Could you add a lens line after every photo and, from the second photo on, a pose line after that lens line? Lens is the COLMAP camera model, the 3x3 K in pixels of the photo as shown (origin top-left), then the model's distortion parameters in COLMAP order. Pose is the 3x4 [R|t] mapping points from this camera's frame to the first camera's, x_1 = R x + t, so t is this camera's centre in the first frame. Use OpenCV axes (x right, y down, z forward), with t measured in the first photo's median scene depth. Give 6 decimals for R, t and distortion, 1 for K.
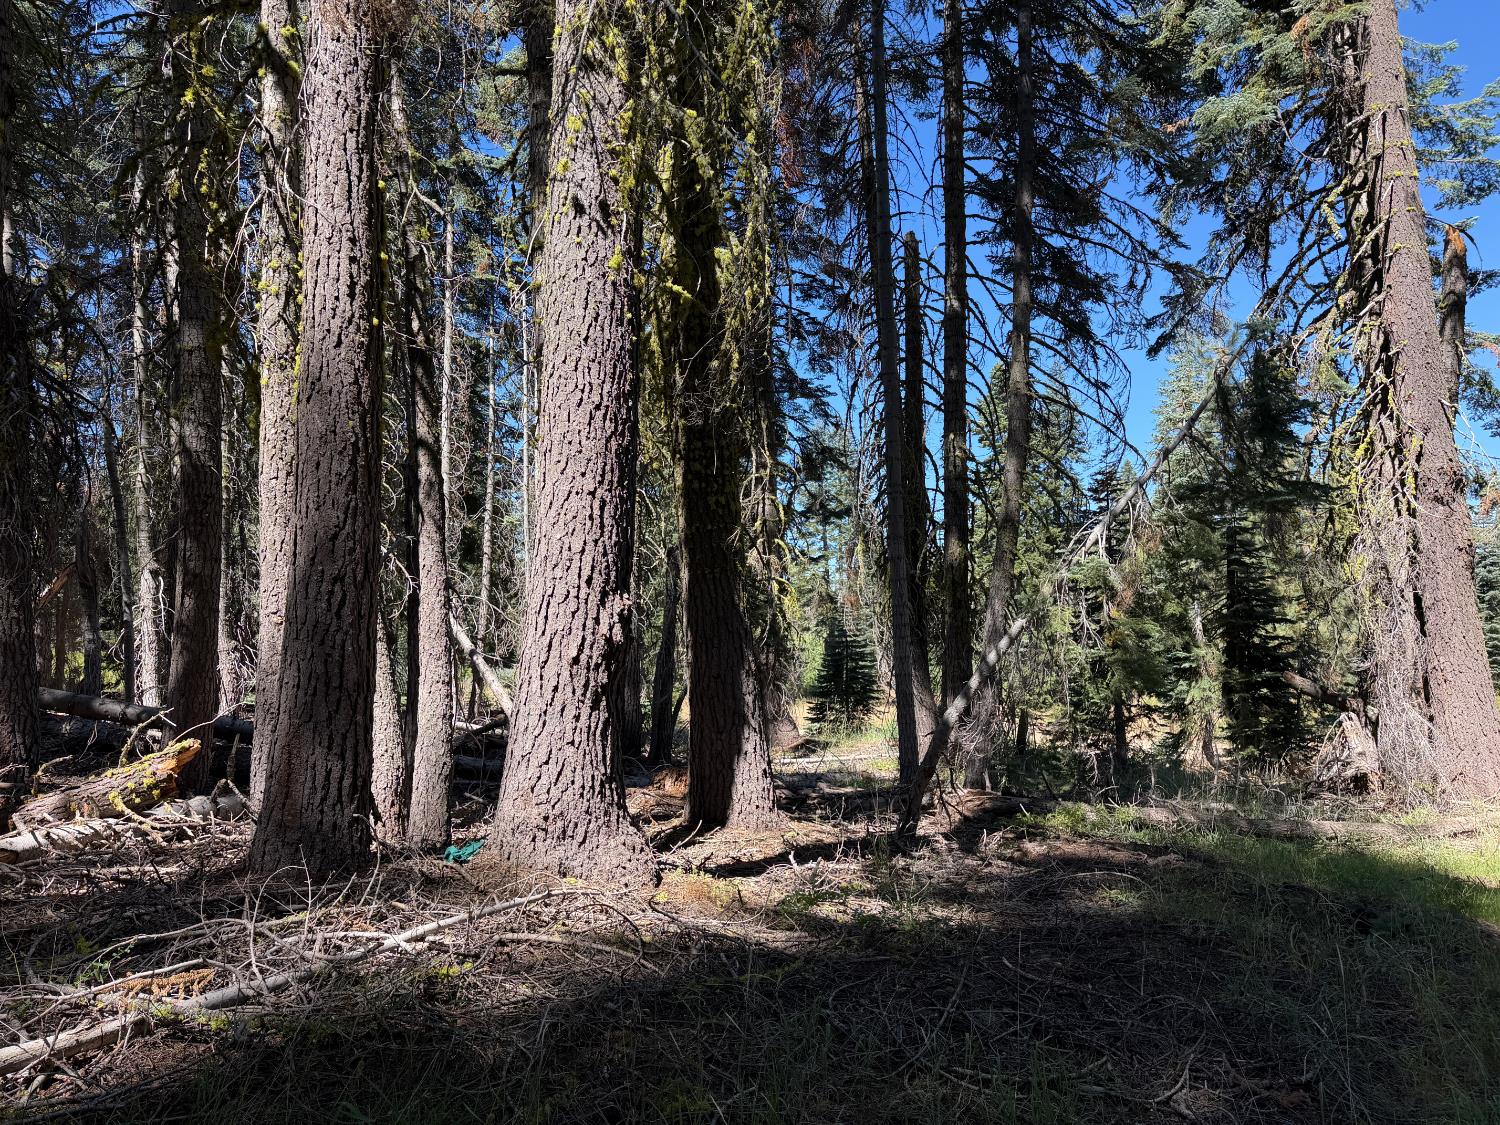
lens RADIAL K [[1034.5, 0, 750.0], [0, 1034.5, 562.5], [0, 0, 1]] dist [0.049898, -0.063009]
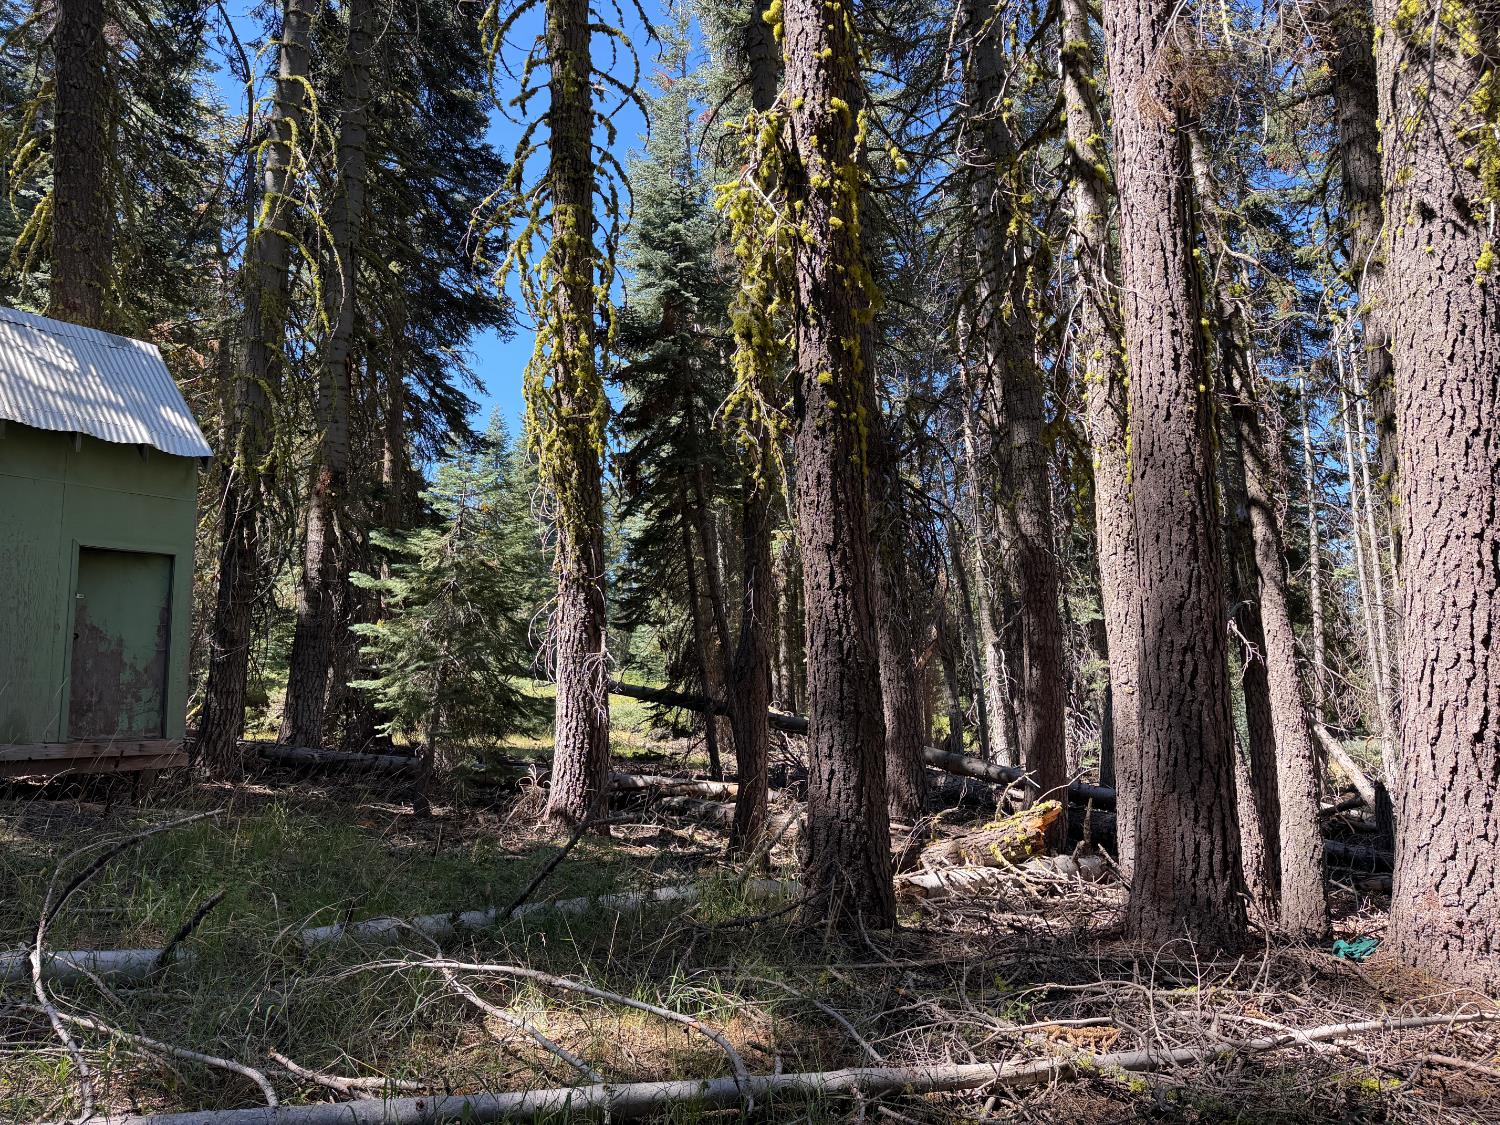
lens RADIAL K [[1034.5, 0, 750.0], [0, 1034.5, 562.5], [0, 0, 1]] dist [0.049898, -0.063009]
pose [[0.744110, -0.089303, -0.662061, -0.034552], [0.048216, 0.995620, -0.080103, -0.006178], [0.666315, 0.027683, 0.745157, -0.023570]]
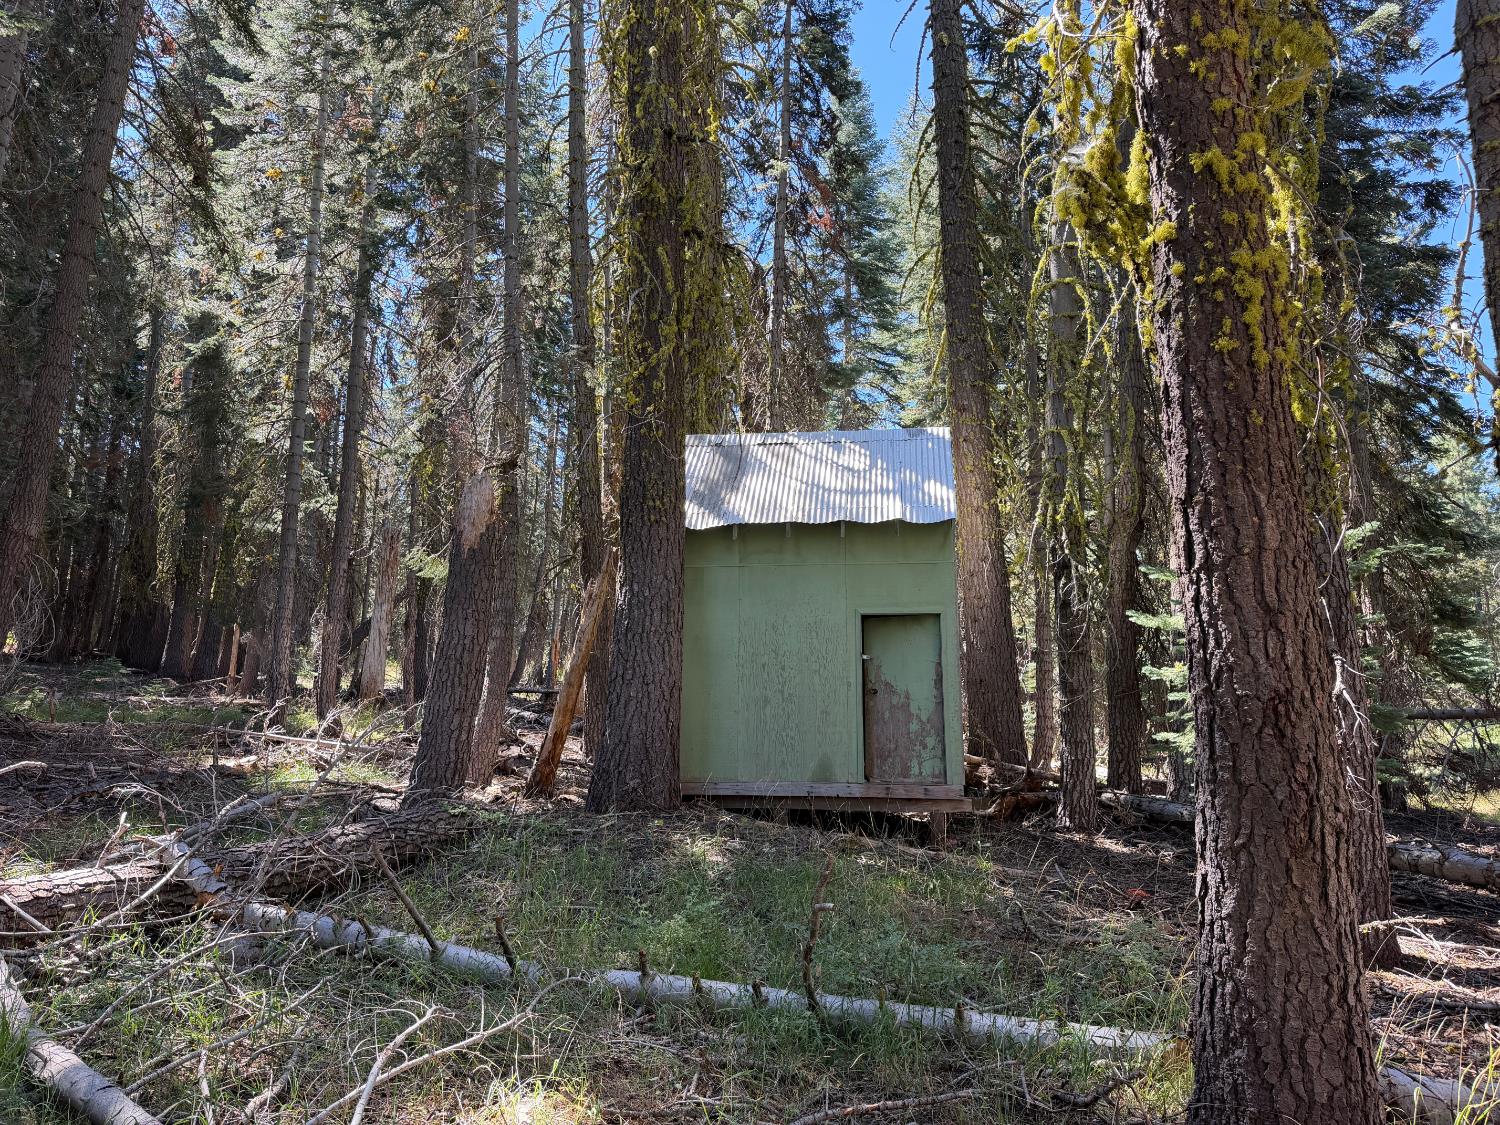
lens RADIAL K [[1034.5, 0, 750.0], [0, 1034.5, 562.5], [0, 0, 1]] dist [0.049898, -0.063009]
pose [[-0.228606, -0.171514, -0.958291, 0.017858], [0.053795, 0.980628, -0.188345, 0.093998], [0.972032, -0.094609, -0.214951, 1.593137]]
